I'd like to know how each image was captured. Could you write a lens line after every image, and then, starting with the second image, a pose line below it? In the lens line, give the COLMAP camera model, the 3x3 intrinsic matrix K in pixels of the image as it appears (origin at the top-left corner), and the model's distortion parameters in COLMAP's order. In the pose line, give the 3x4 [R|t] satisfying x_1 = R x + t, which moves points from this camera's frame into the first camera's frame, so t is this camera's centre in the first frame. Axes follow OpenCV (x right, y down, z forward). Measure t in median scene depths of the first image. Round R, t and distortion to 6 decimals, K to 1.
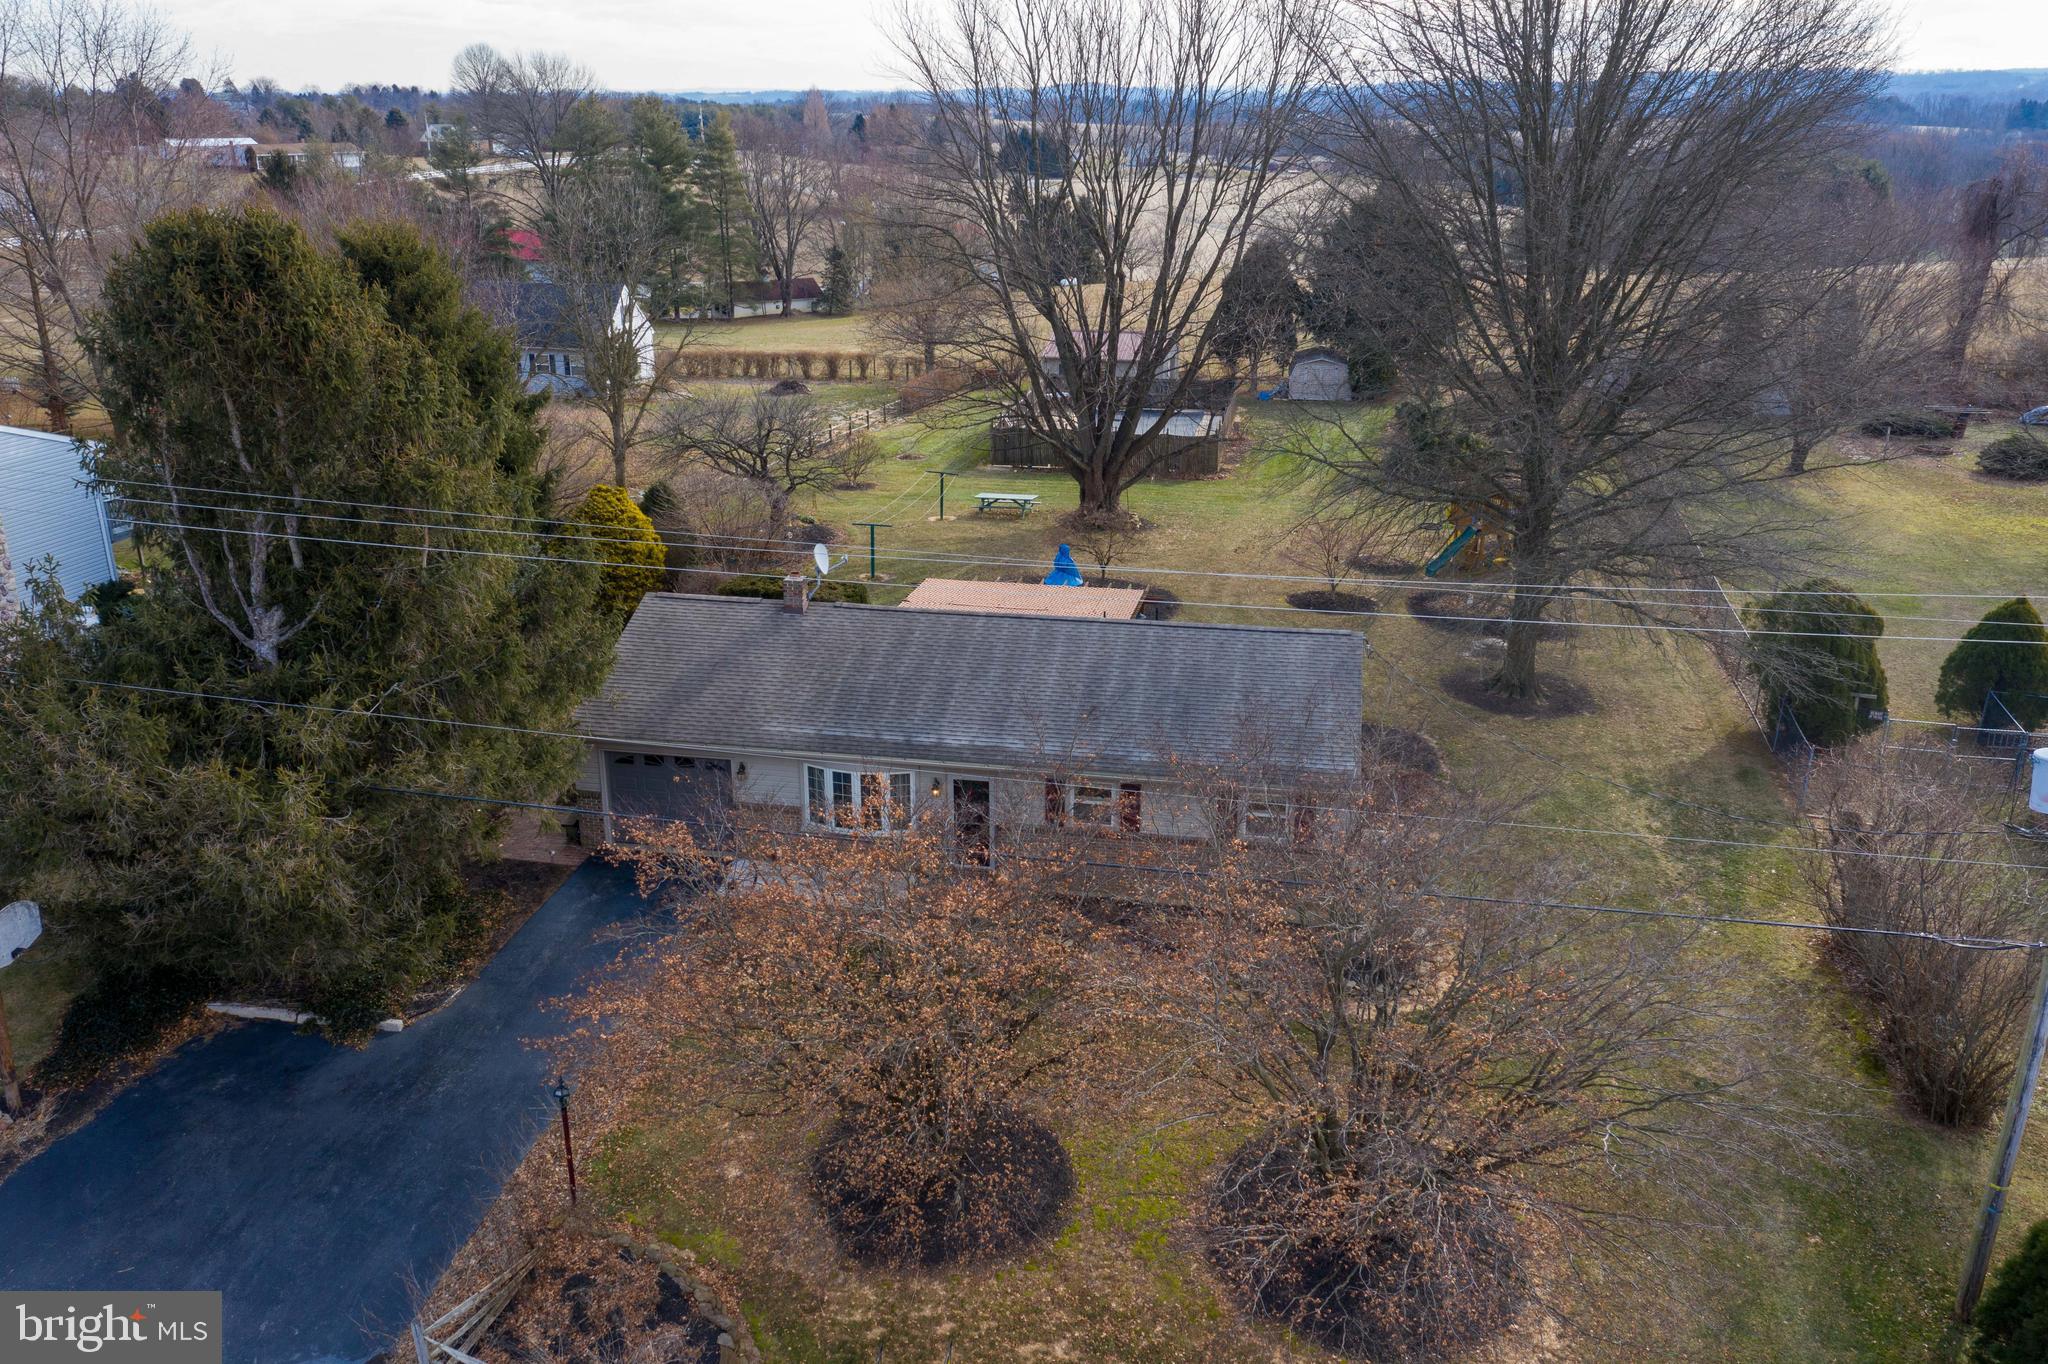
lens RADIAL K [[1636.1, 0, 1016.7], [0, 1636.1, 703.2], [0, 0, 1]] dist [0.006173, 0.010862]
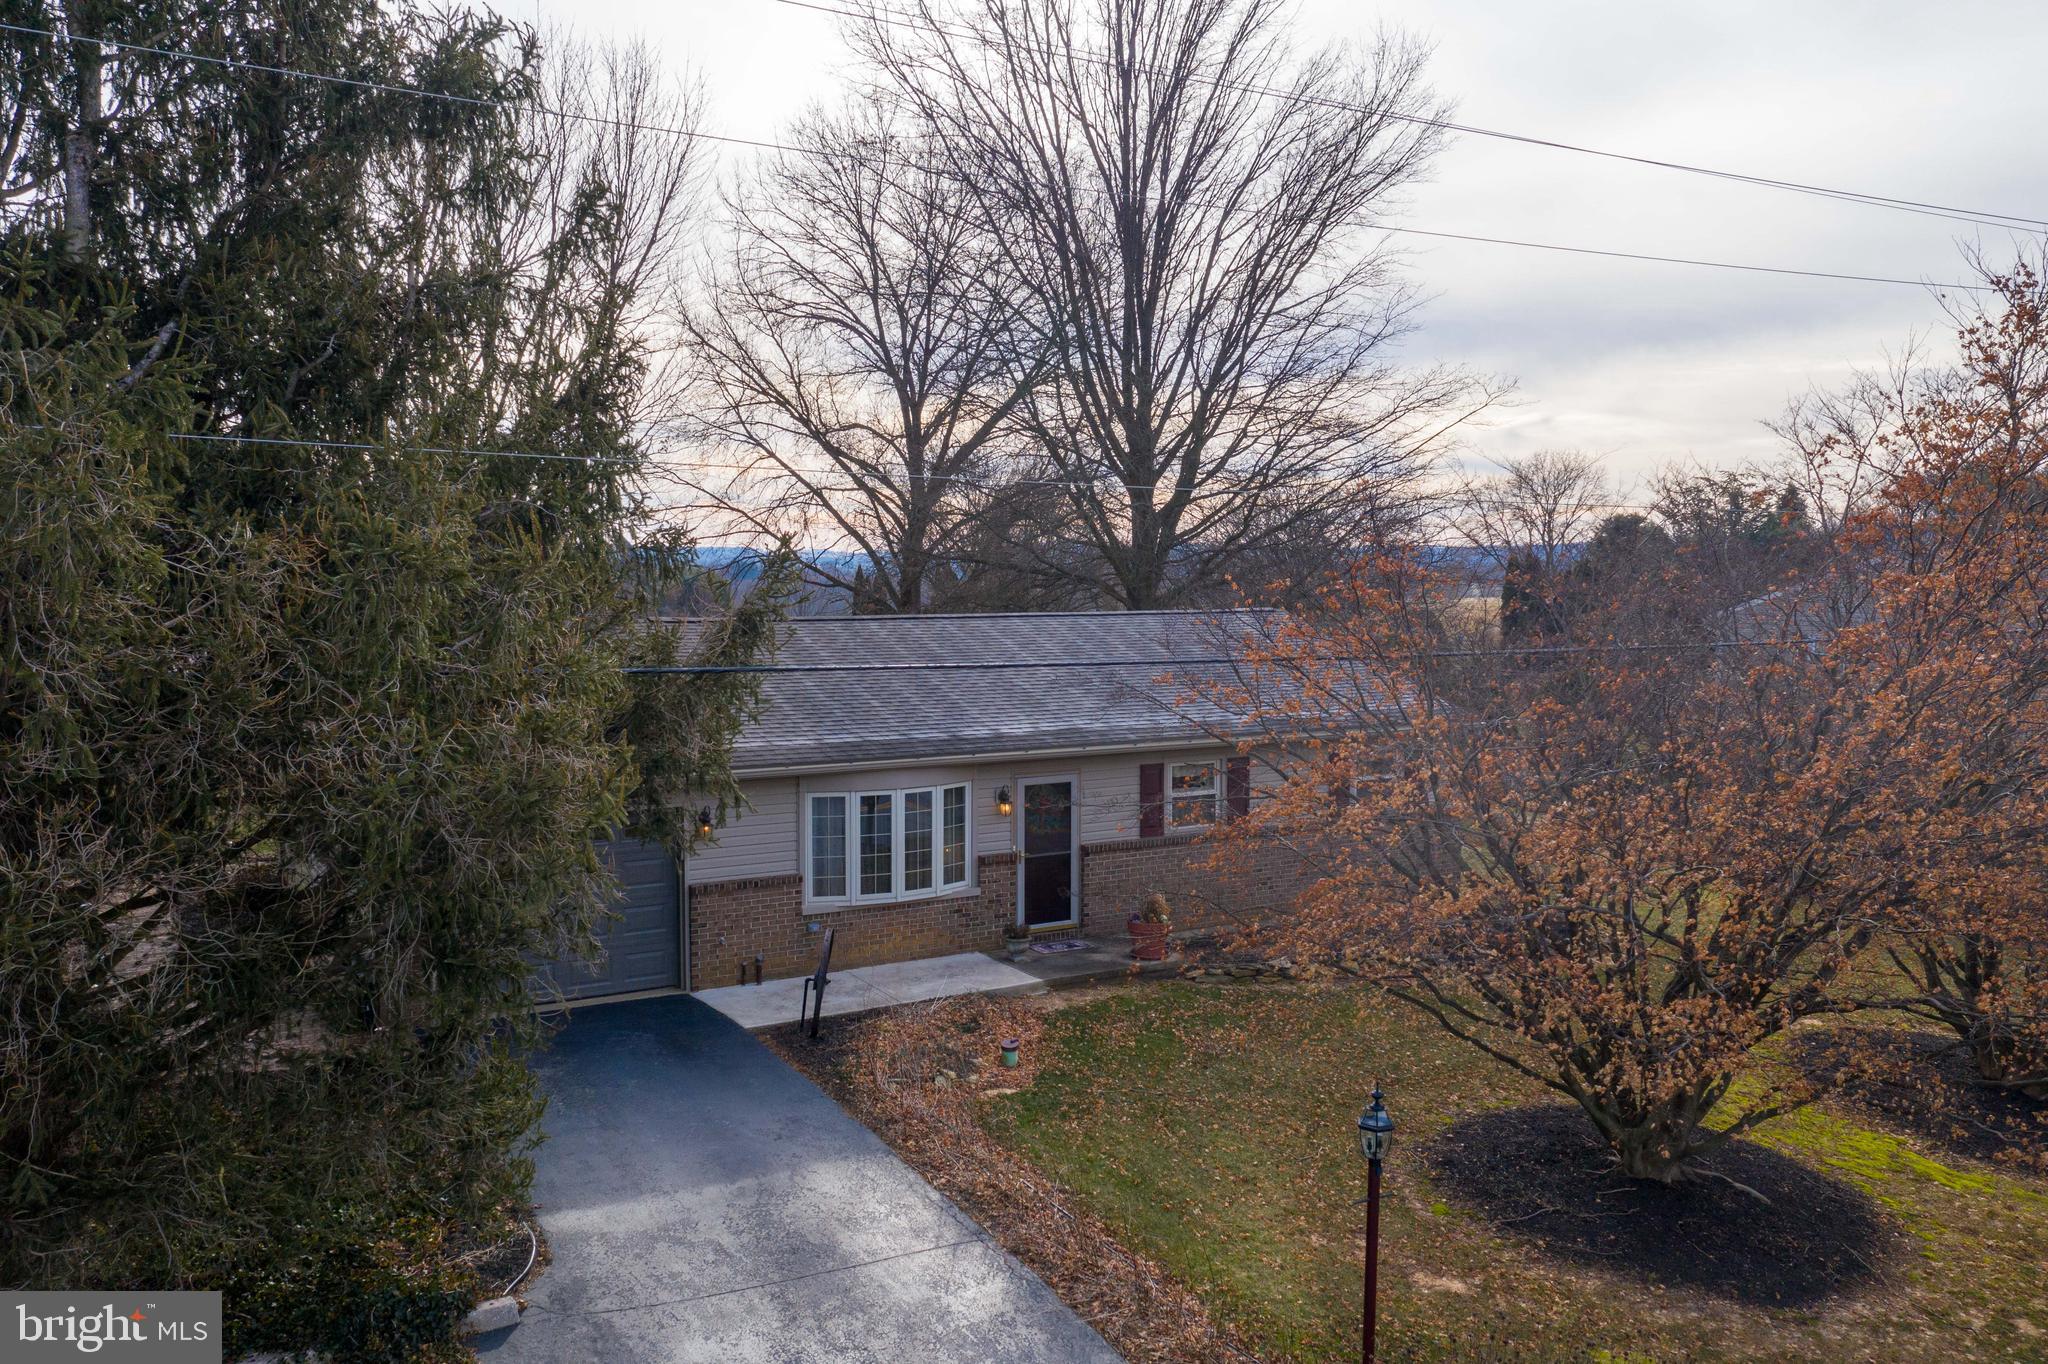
lens RADIAL K [[1636.1, 0, 1016.7], [0, 1636.1, 703.2], [0, 0, 1]] dist [0.006173, 0.010862]
pose [[0.759301, -0.054866, 0.648422, -0.517814], [0.227455, 0.955965, -0.185461, 0.151004], [-0.609693, 0.288307, 0.738345, 0.557734]]
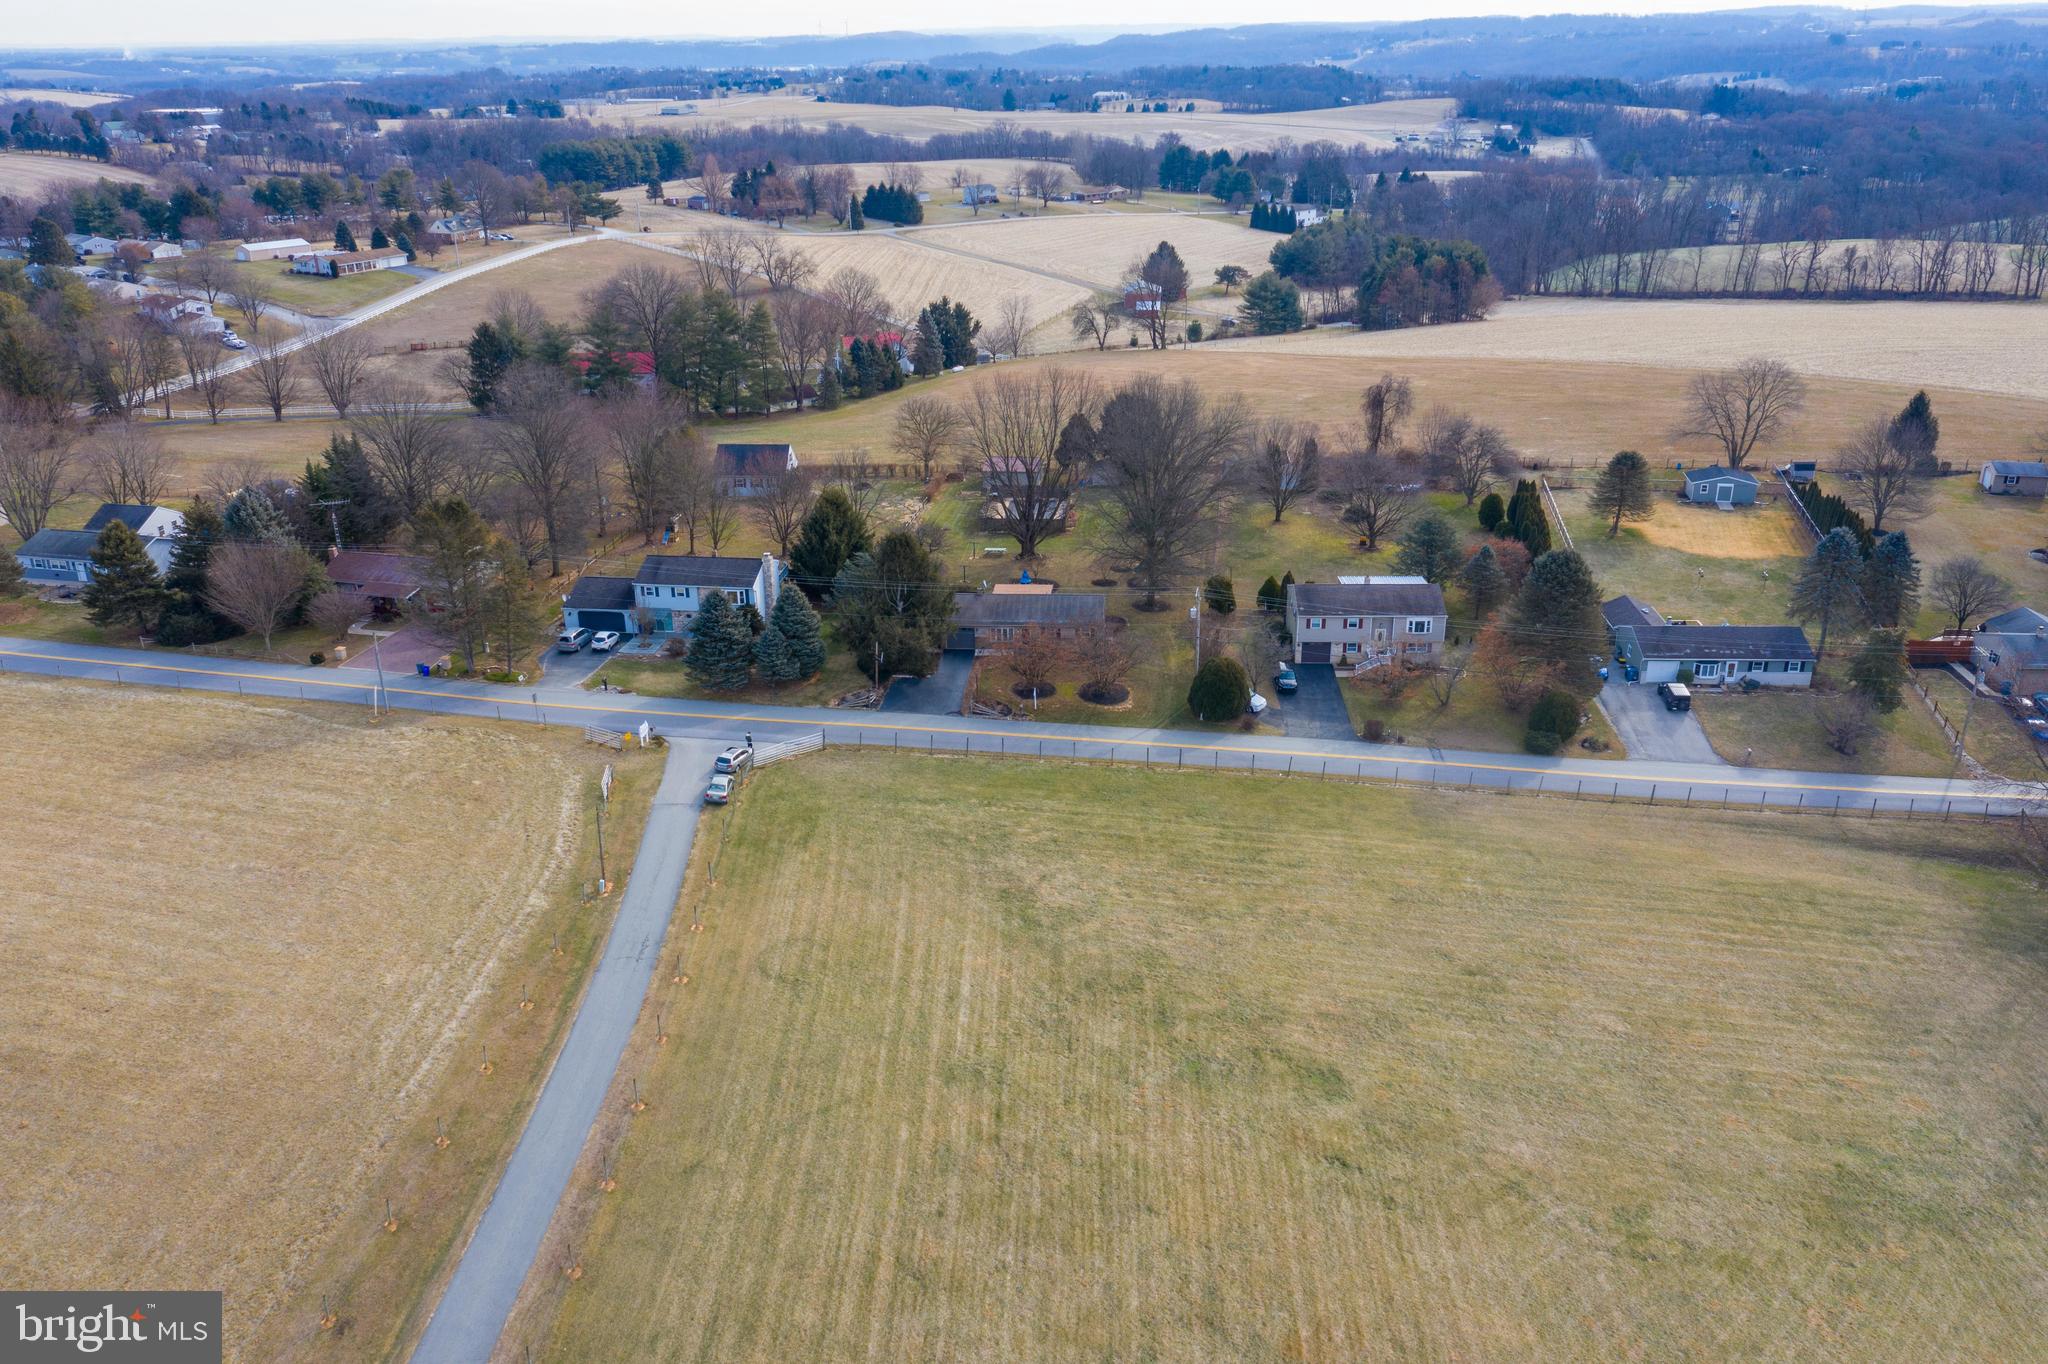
lens RADIAL K [[1636.1, 0, 1016.7], [0, 1636.1, 703.2], [0, 0, 1]] dist [0.006173, 0.010862]
pose [[0.993642, -0.055319, 0.098062, -0.604302], [0.052028, 0.998003, 0.035812, 0.101678], [-0.099847, -0.030482, 0.994536, -4.282230]]
